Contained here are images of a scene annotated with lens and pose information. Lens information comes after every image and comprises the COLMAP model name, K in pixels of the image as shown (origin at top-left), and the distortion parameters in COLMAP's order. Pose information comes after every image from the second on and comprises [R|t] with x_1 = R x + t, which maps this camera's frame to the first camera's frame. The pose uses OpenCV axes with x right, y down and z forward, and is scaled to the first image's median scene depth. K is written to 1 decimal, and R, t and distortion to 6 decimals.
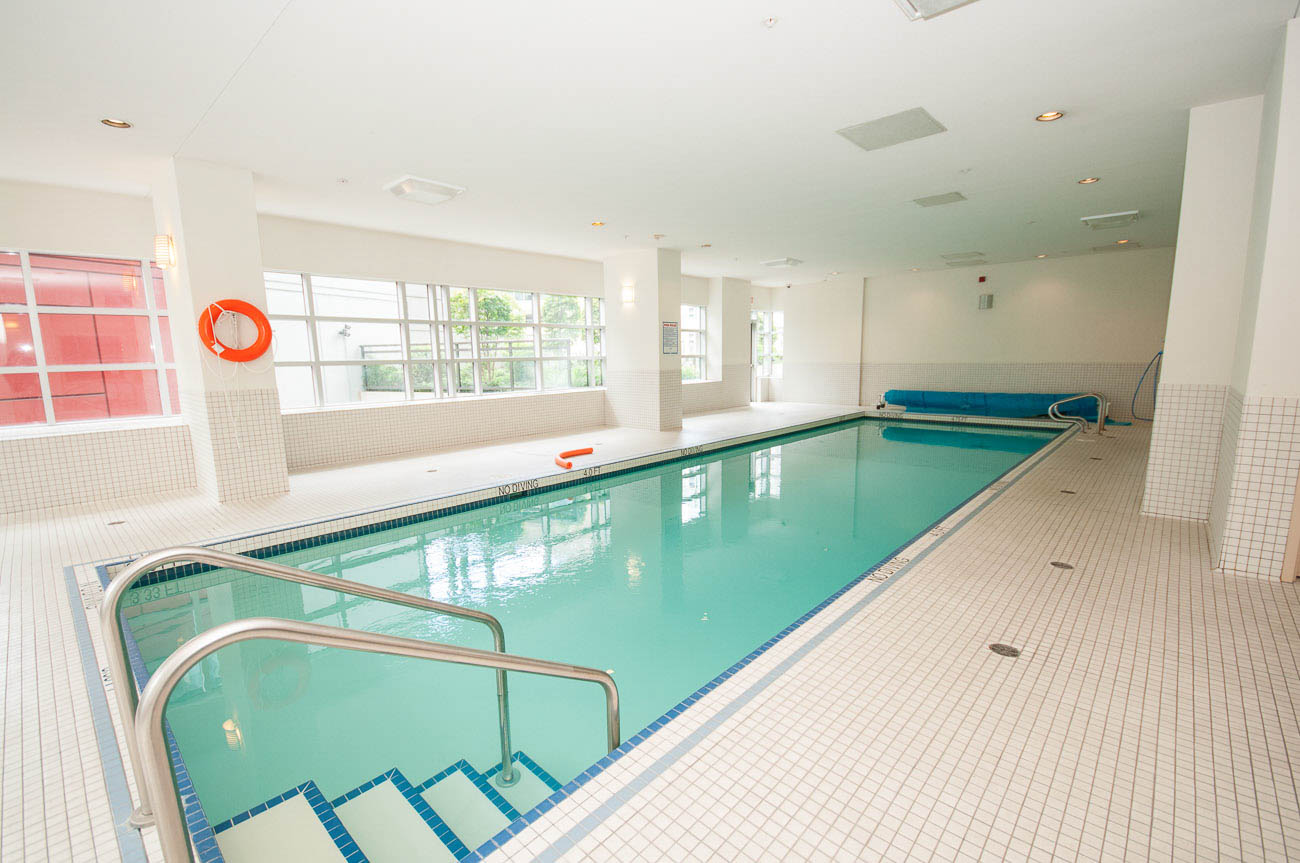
lens RADIAL K [[576.6, 0, 653.4], [0, 576.6, 444.2], [0, 0, 1]] dist [0.000794, 0.000766]
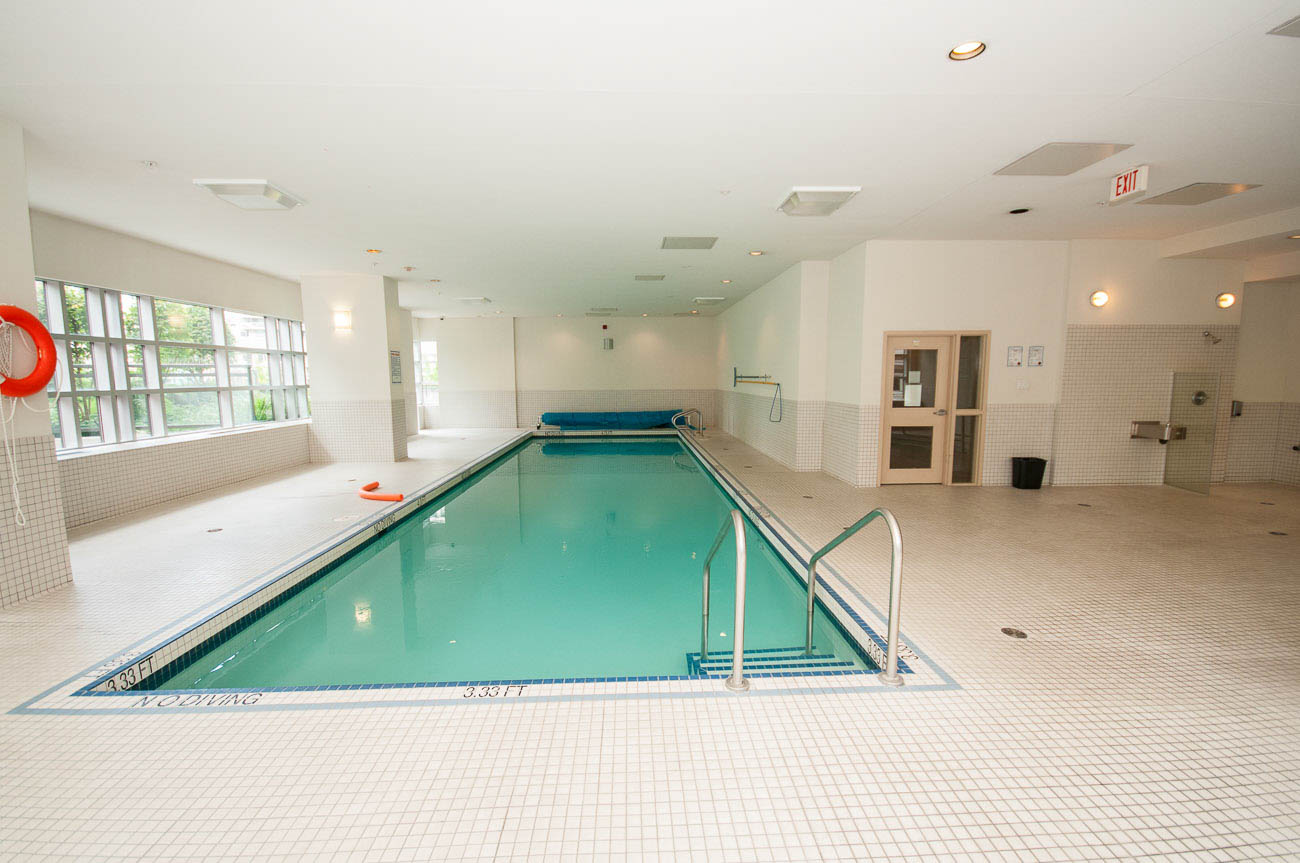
lens RADIAL K [[576.6, 0, 653.4], [0, 576.6, 444.2], [0, 0, 1]] dist [0.000794, 0.000766]
pose [[0.708479, -0.073005, 0.701945, -0.318346], [0.104977, 0.994471, -0.002526, -0.003697], [-0.697880, 0.075478, 0.712226, -0.000283]]
